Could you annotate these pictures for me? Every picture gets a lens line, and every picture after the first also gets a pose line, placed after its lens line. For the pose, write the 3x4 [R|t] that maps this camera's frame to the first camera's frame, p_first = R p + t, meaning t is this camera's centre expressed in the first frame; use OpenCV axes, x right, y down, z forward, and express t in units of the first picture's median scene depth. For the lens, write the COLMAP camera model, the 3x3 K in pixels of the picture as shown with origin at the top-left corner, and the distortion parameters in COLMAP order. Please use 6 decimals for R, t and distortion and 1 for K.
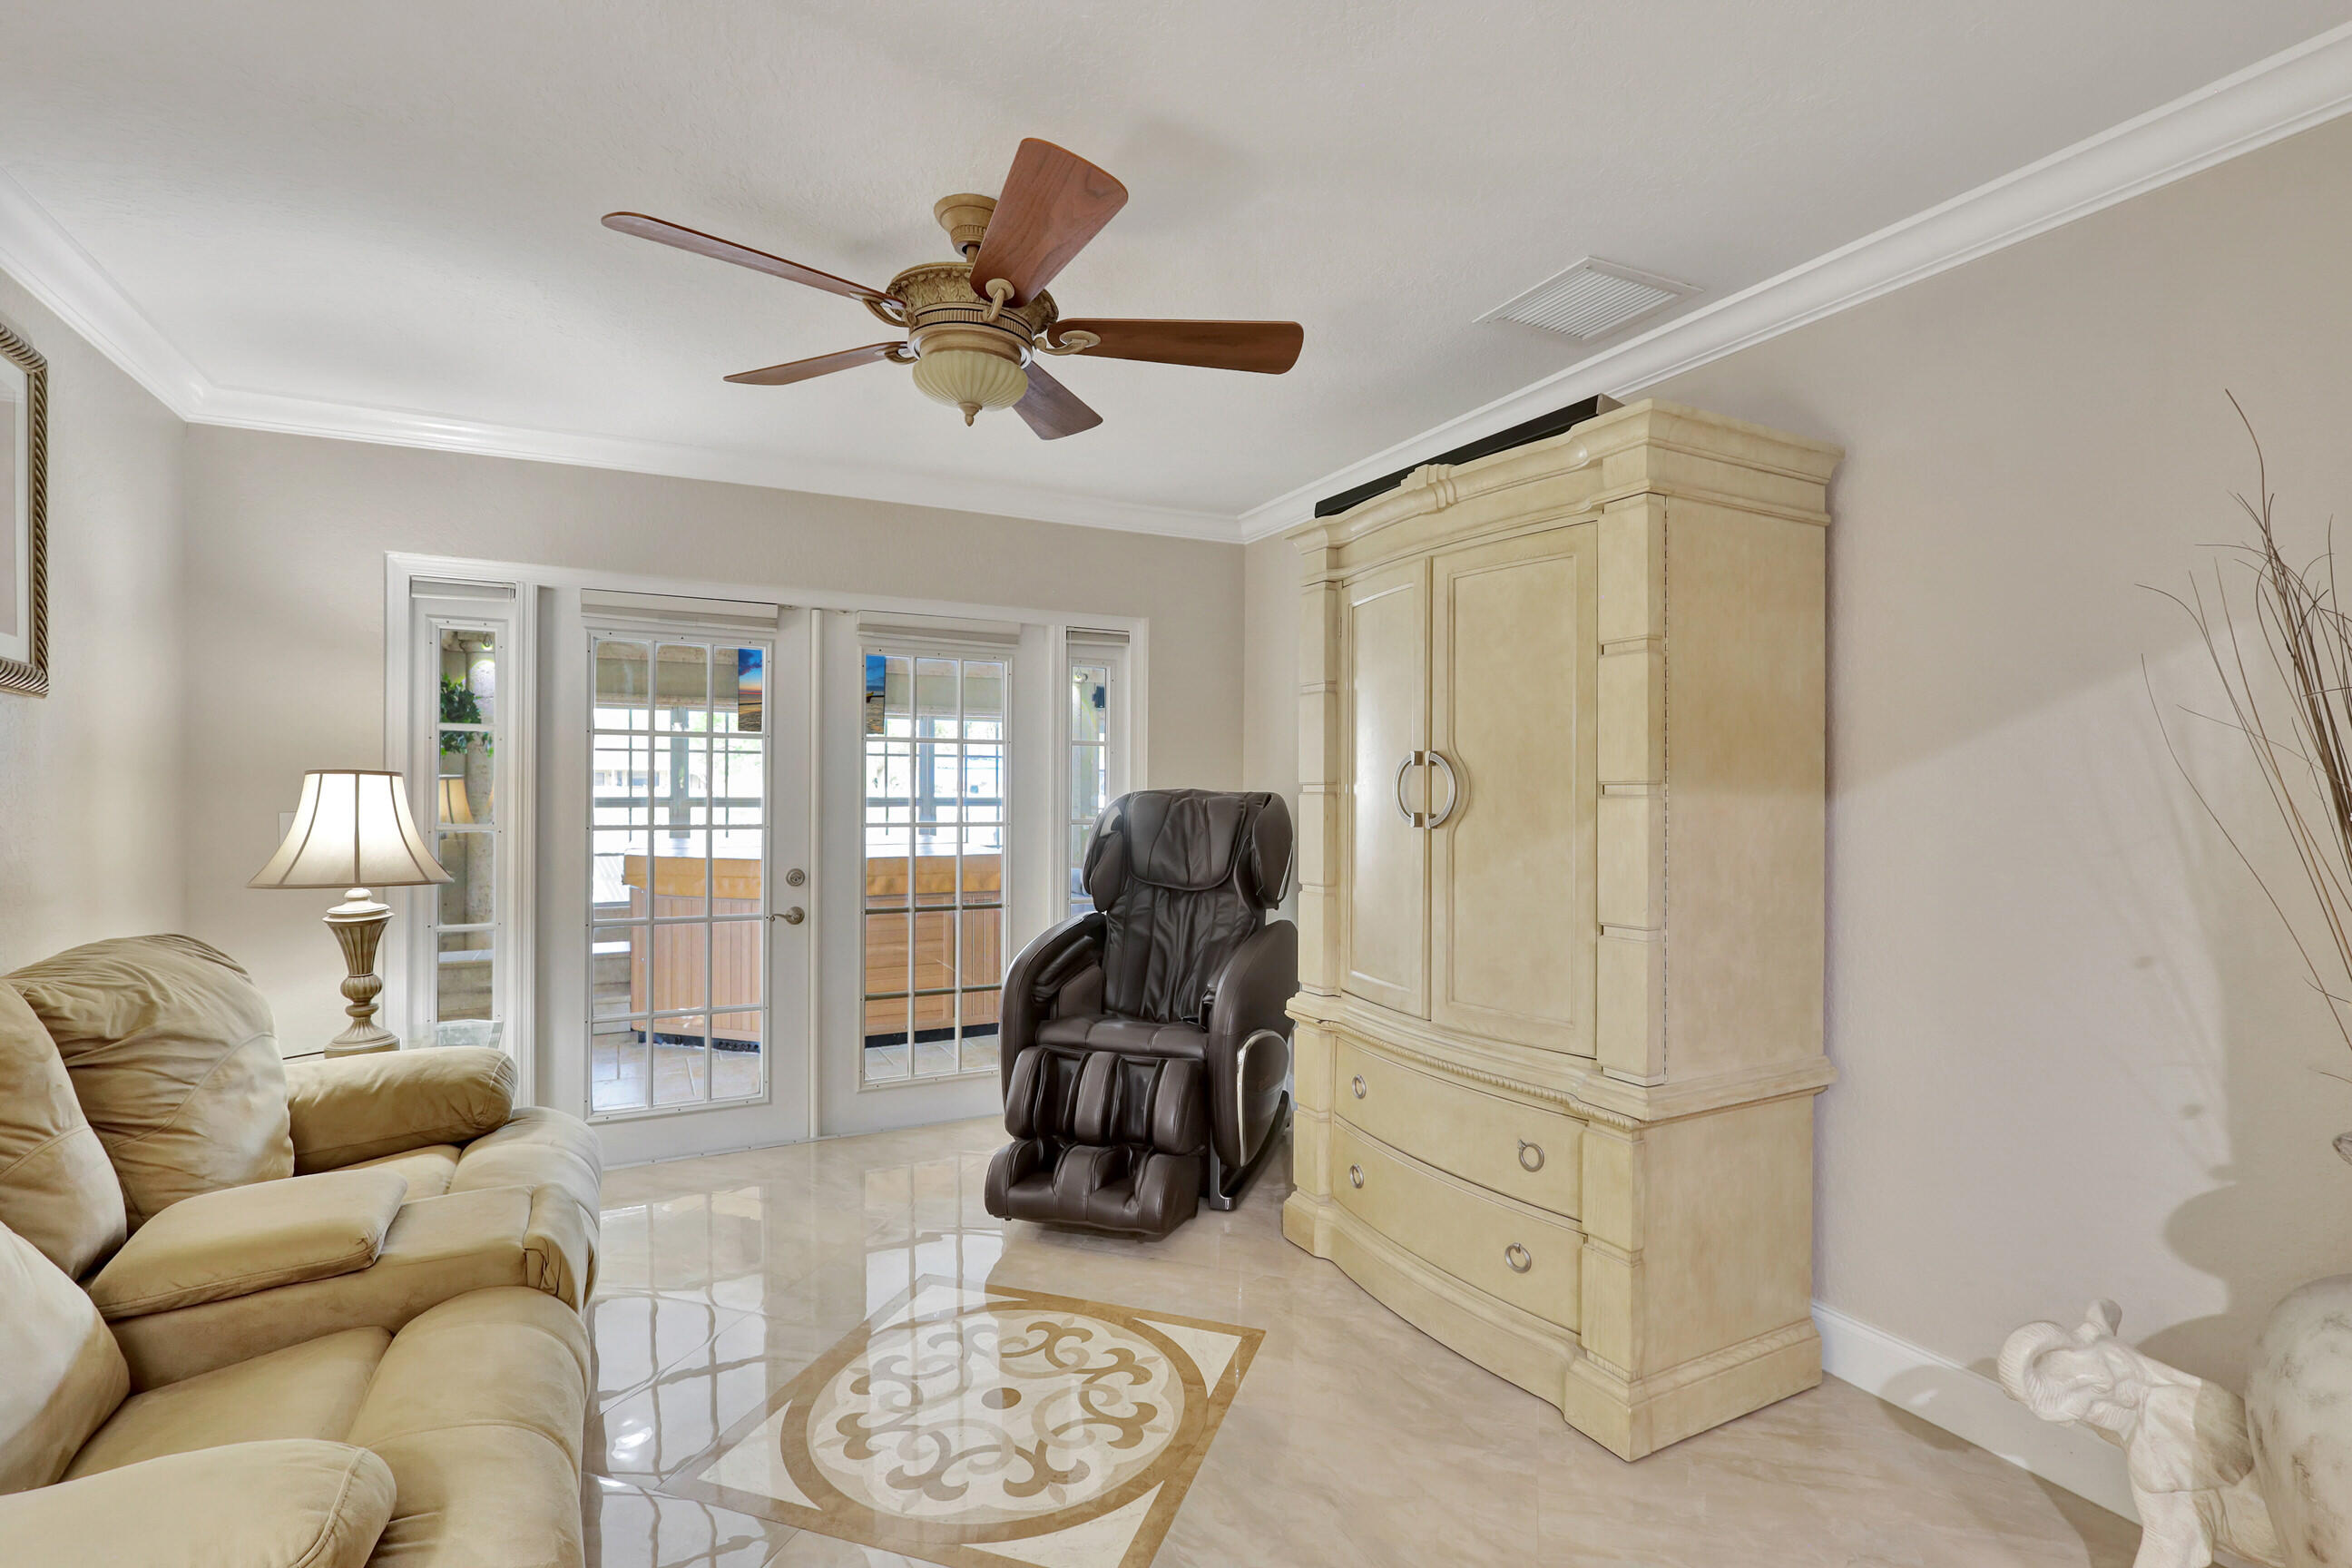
lens RADIAL K [[1092.4, 0, 1176.0], [0, 1092.4, 784.0], [0, 0, 1]] dist [0.013180, 0.000016]
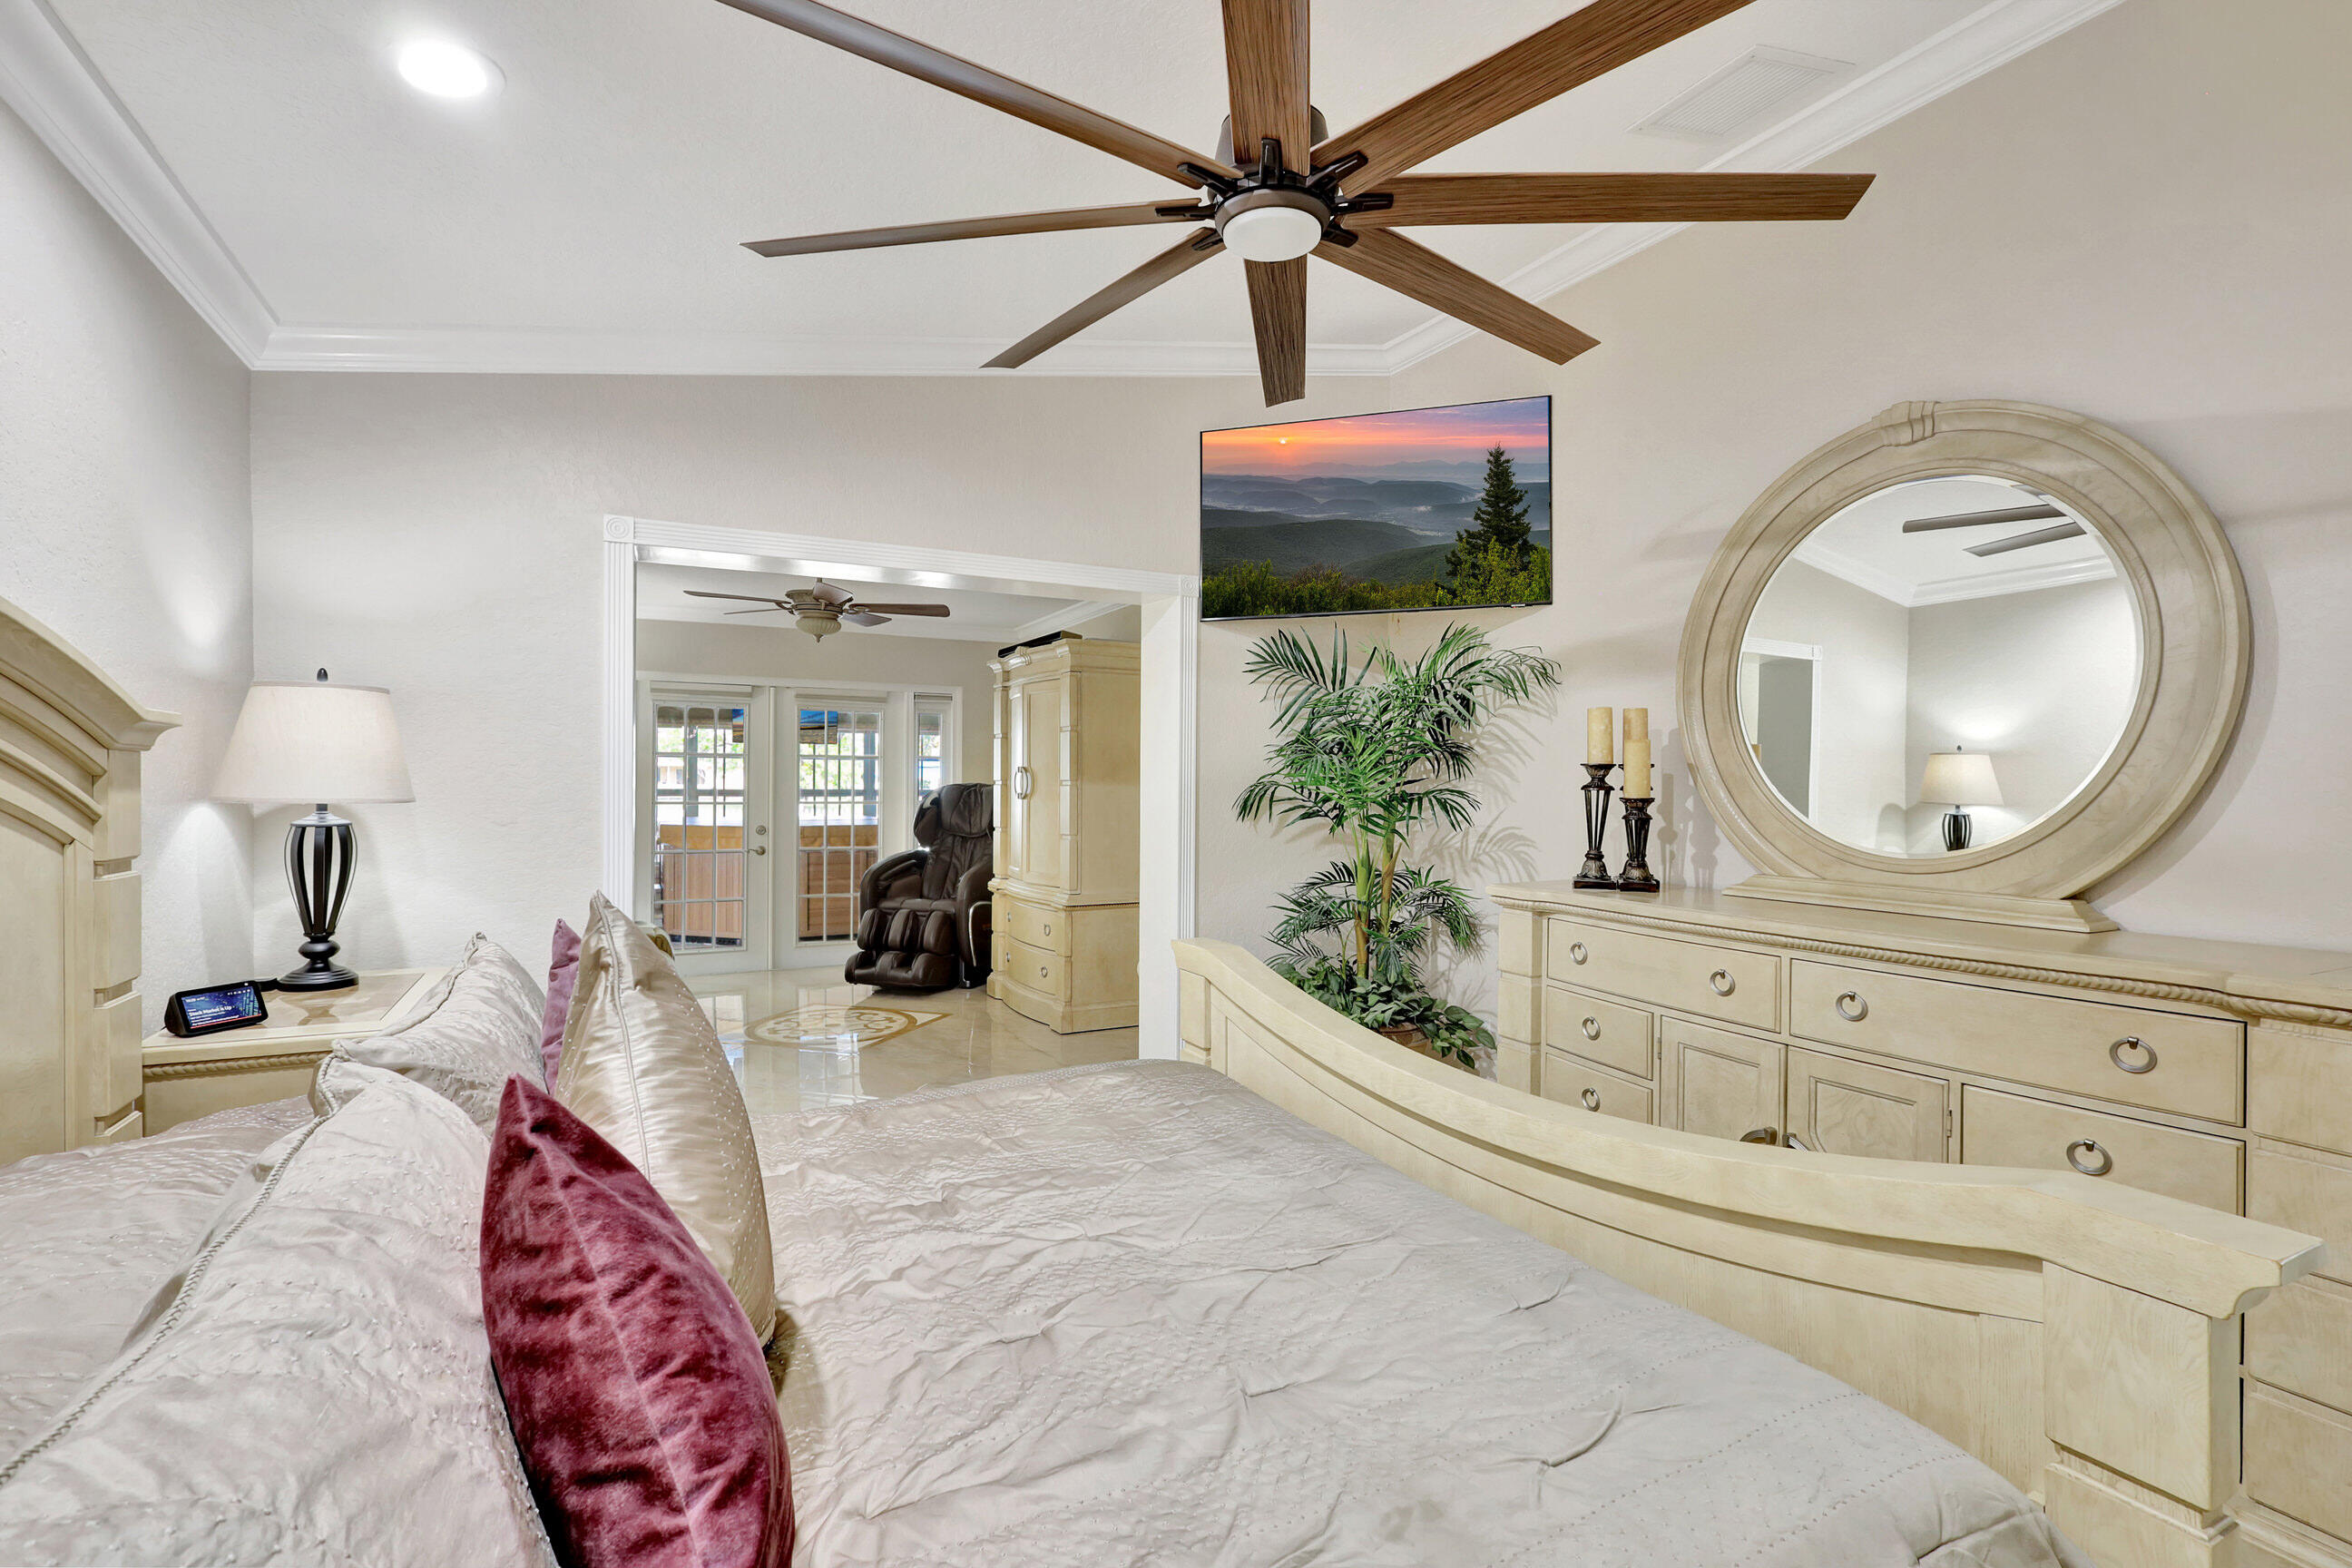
lens RADIAL K [[1092.4, 0, 1176.0], [0, 1092.4, 784.0], [0, 0, 1]] dist [0.013180, 0.000016]
pose [[1.000000, 0.000592, -0.000701, 0.453362], [-0.000590, 0.999993, 0.003618, -0.001243], [0.000704, -0.003618, 0.999993, -1.086862]]
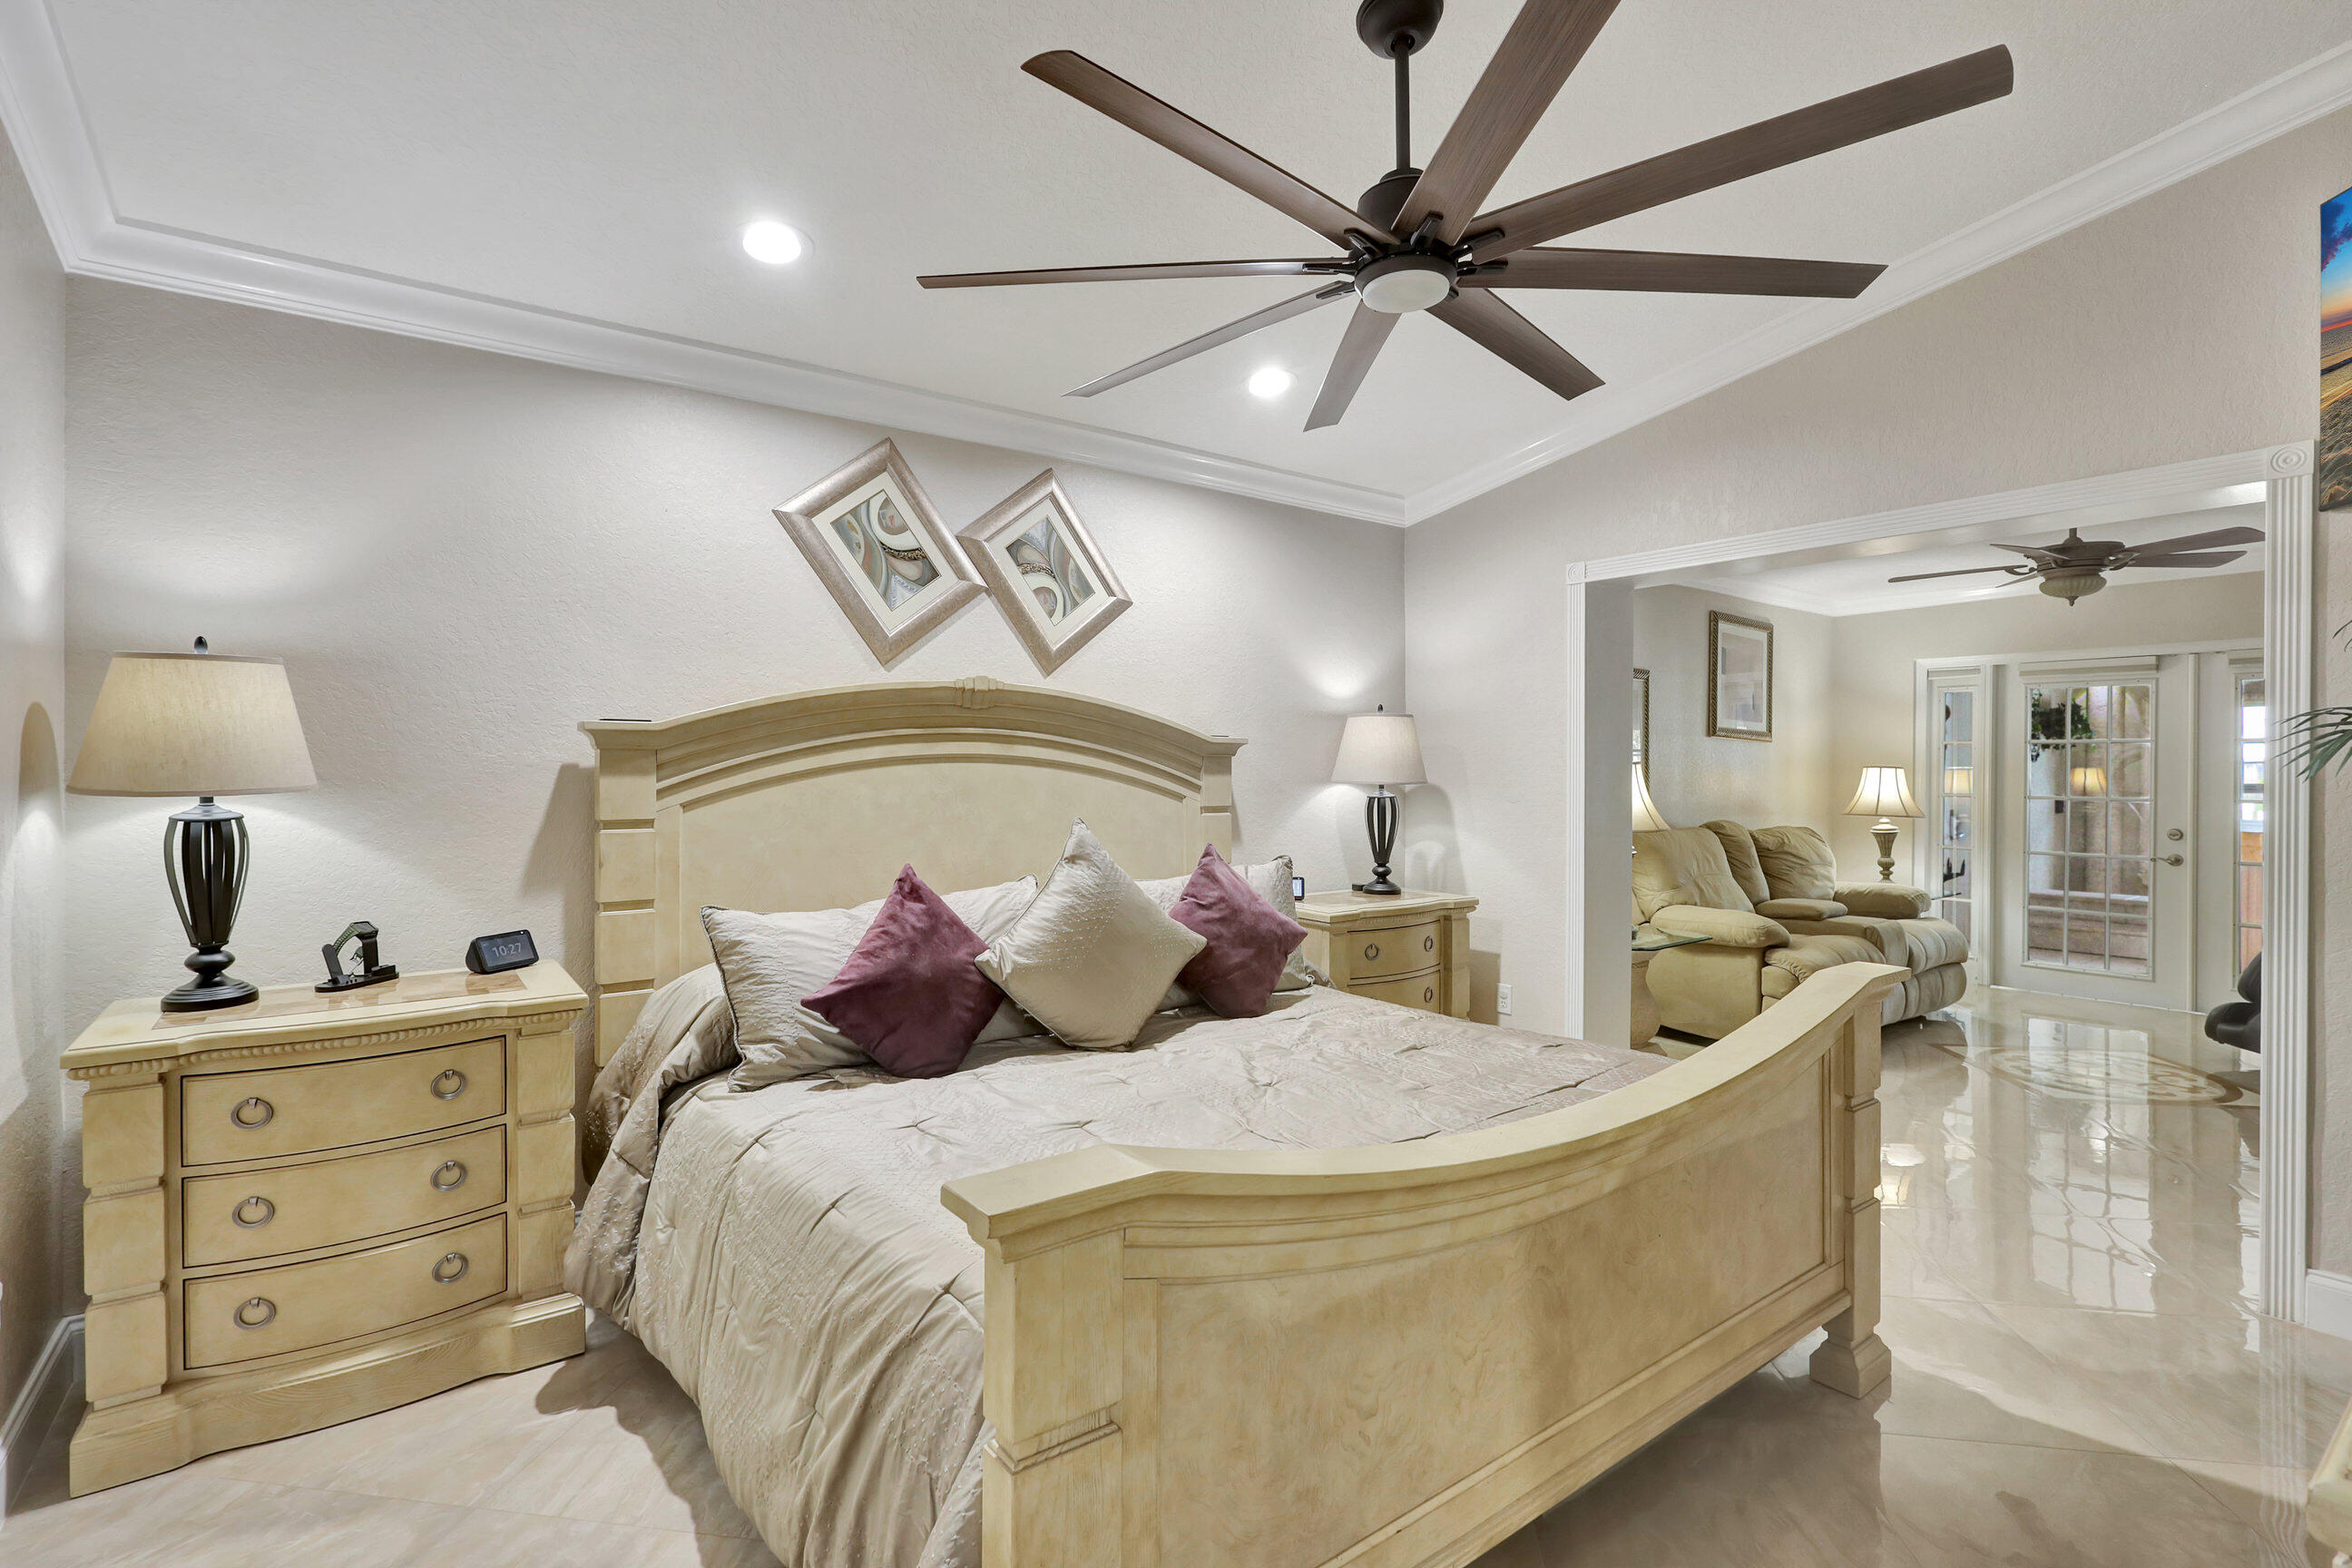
lens RADIAL K [[1092.4, 0, 1176.0], [0, 1092.4, 784.0], [0, 0, 1]] dist [0.013180, 0.000016]
pose [[0.174354, 0.009466, -0.984637, 1.128661], [-0.000640, 0.999955, 0.009500, 0.003174], [0.984683, -0.001026, 0.174352, -0.762415]]
